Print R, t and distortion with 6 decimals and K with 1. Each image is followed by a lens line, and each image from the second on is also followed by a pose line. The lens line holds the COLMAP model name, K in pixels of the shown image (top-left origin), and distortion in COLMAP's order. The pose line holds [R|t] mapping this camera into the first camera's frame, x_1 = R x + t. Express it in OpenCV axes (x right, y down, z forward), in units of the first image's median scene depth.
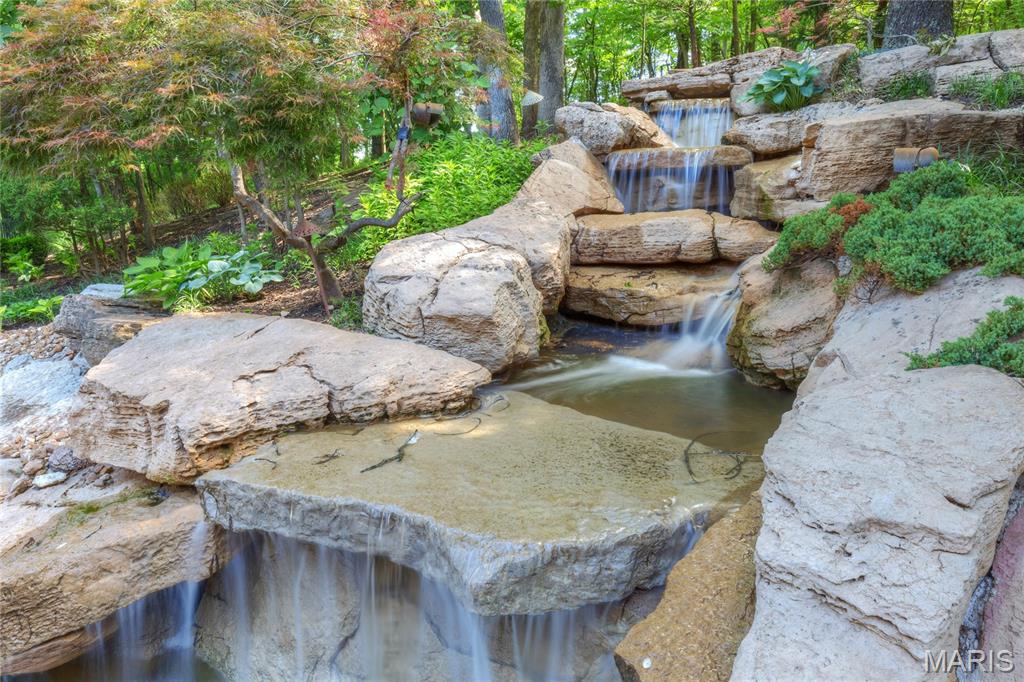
lens RADIAL K [[713.5, 0, 511.1], [0, 713.5, 339.1], [0, 0, 1]] dist [-0.004886, 0.003032]
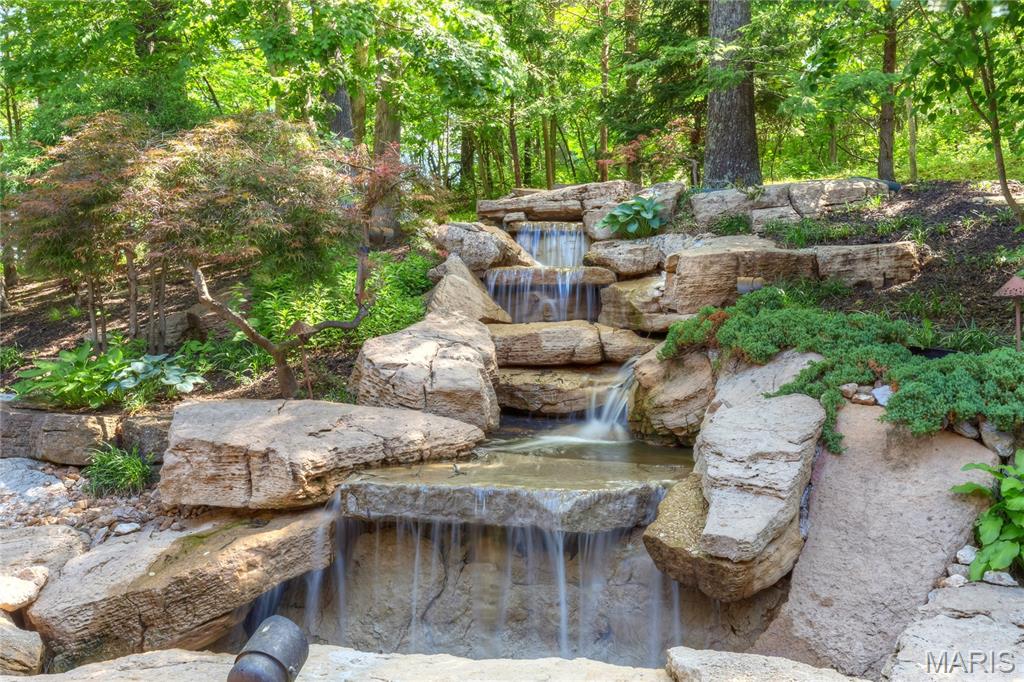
lens RADIAL K [[965.0, 0, 512.4], [0, 965.0, 341.8], [0, 0, 1]] dist [-0.007411, 0.000000]
pose [[0.958637, 0.009582, 0.284470, -0.505711], [0.038849, 0.985675, -0.164118, 0.183906], [-0.281968, 0.168381, 0.944533, -0.776761]]
